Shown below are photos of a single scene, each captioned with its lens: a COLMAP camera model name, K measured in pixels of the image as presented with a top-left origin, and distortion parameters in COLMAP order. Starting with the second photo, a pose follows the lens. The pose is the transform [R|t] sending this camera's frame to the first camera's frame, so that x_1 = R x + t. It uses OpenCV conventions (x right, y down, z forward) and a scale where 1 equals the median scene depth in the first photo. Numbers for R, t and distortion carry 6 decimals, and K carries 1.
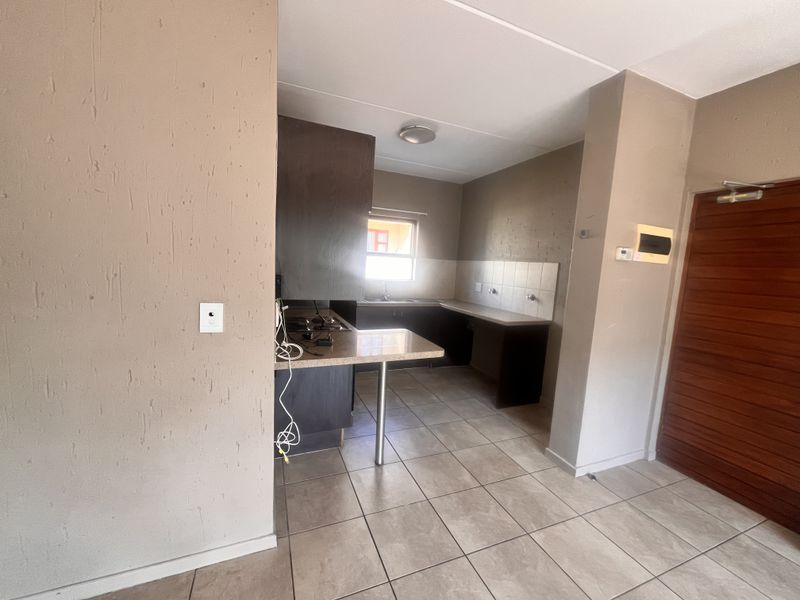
lens RADIAL K [[319.9, 0, 397.0], [0, 319.9, 301.9], [0, 0, 1]] dist [-0.000601, -0.000455]
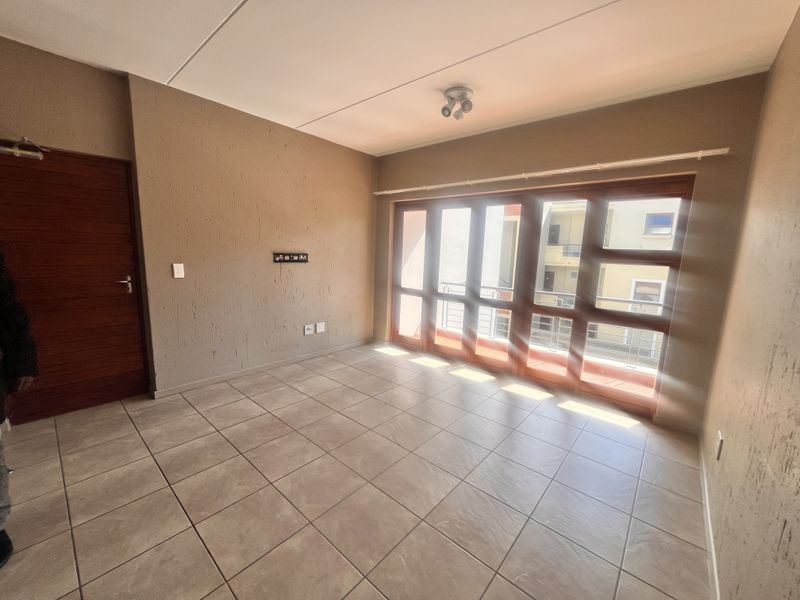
lens RADIAL K [[319.9, 0, 402.1], [0, 319.9, 304.4], [0, 0, 1]] dist [-0.000601, -0.000455]
pose [[-0.458540, -0.207805, 0.864036, -0.570249], [0.044224, 0.965735, 0.255734, -0.053105], [-0.887573, 0.155475, -0.433638, 0.416759]]
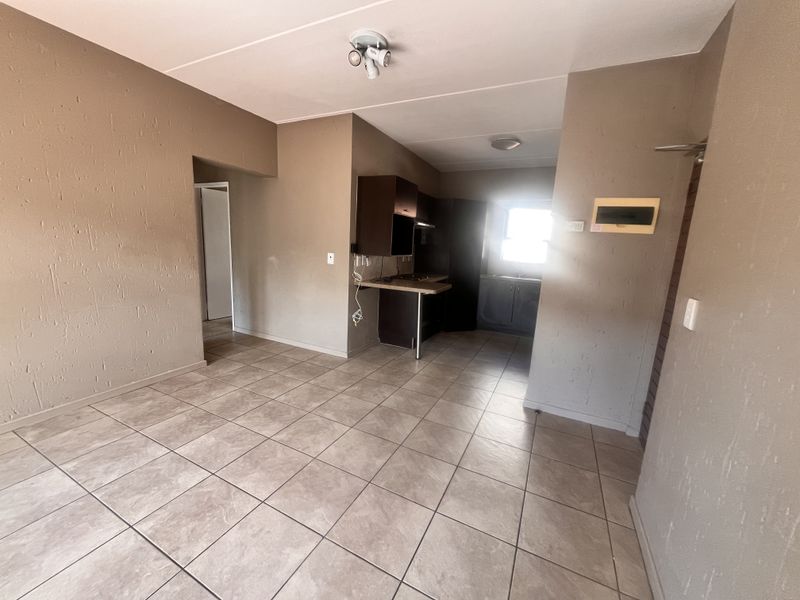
lens RADIAL K [[319.9, 0, 396.6], [0, 319.9, 298.0], [0, 0, 1]] dist [-0.000601, -0.000455]
pose [[0.659382, 0.110641, -0.743622, 1.270862], [-0.103347, 0.993061, 0.056114, 0.118521], [0.744671, 0.039850, 0.666241, -0.261860]]
